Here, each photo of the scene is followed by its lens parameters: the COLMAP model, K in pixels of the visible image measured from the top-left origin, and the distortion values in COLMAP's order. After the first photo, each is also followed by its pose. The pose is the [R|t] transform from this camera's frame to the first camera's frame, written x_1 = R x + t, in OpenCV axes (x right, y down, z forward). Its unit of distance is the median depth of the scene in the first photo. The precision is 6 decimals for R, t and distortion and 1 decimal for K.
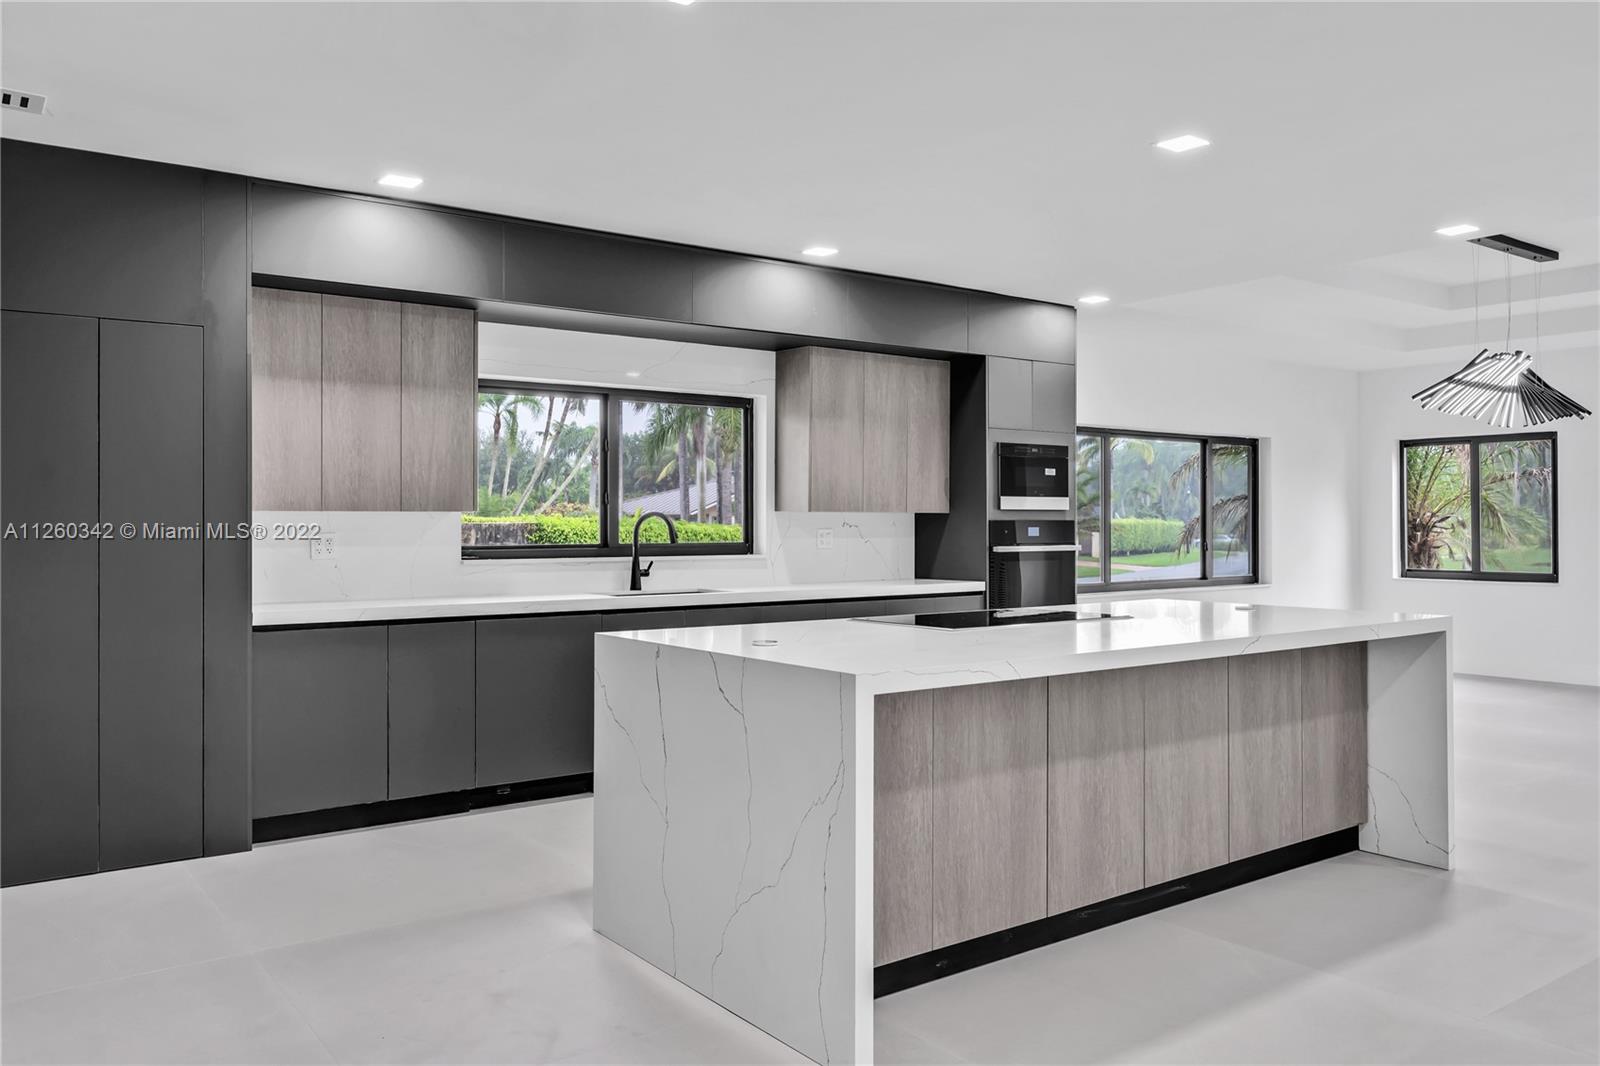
lens RADIAL K [[1215.2, 0, 800.4], [0, 1215.2, 525.7], [0, 0, 1]] dist [0.011259, 0.001246]
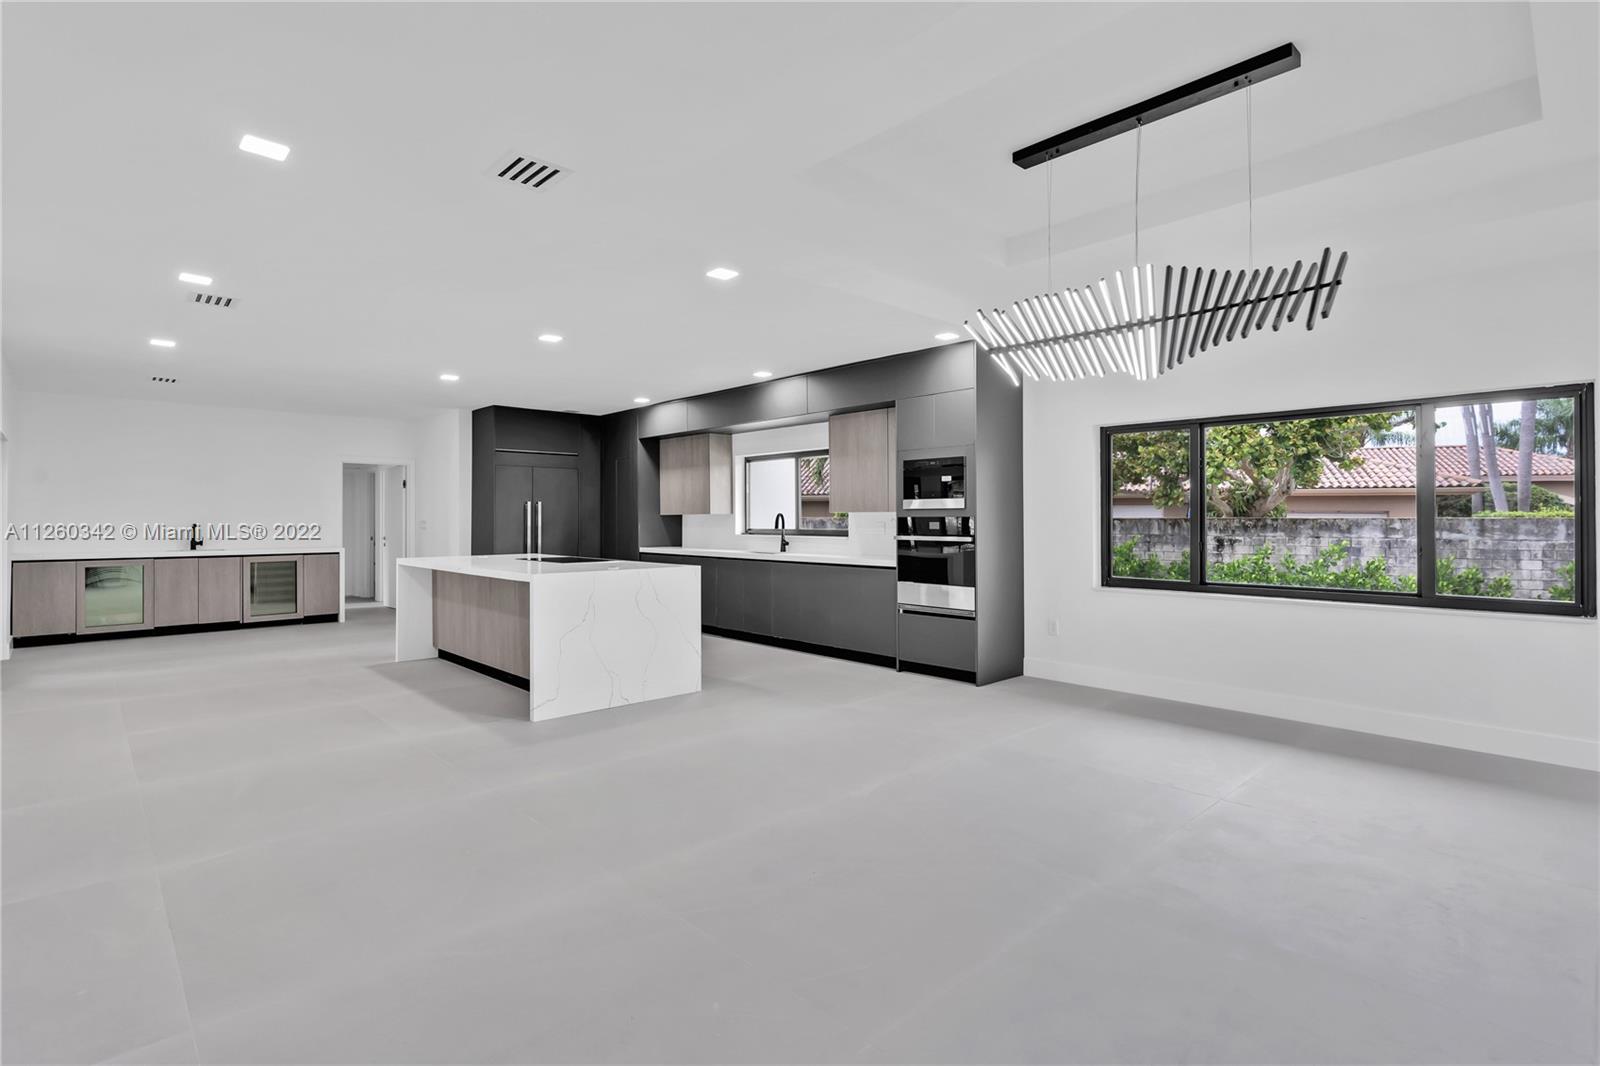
lens RADIAL K [[770.0, 0, 793.9], [0, 770.0, 522.3], [0, 0, 1]] dist [0.002361, 0.000215]
pose [[0.106706, 0.003830, -0.994283, 1.146243], [-0.002460, 0.999991, 0.003588, -0.001305], [0.994288, 0.002063, 0.106715, 0.880104]]
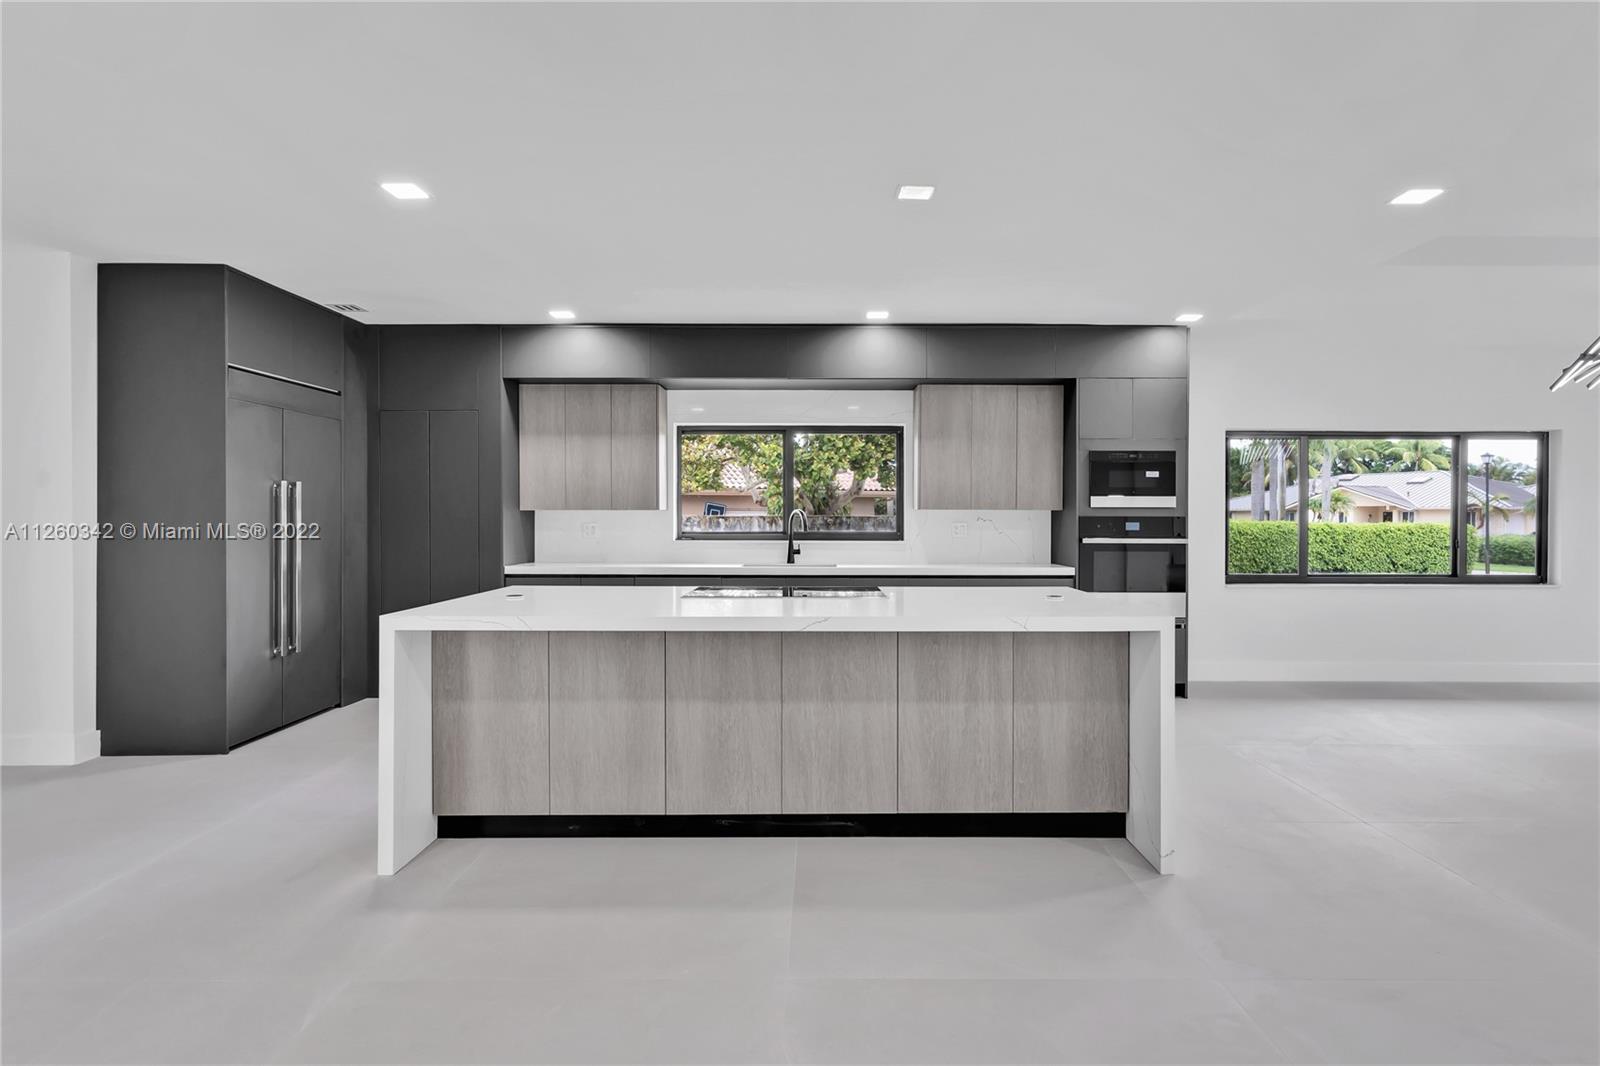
lens RADIAL K [[837.1, 0, 800.0], [0, 837.1, 533.0], [0, 0, 1]] dist [0.002156, 0.000336]
pose [[0.803480, 0.014301, -0.595160, 0.475227], [-0.004534, 0.999829, 0.017903, -0.001722], [0.595314, -0.011687, 0.803408, 0.197272]]
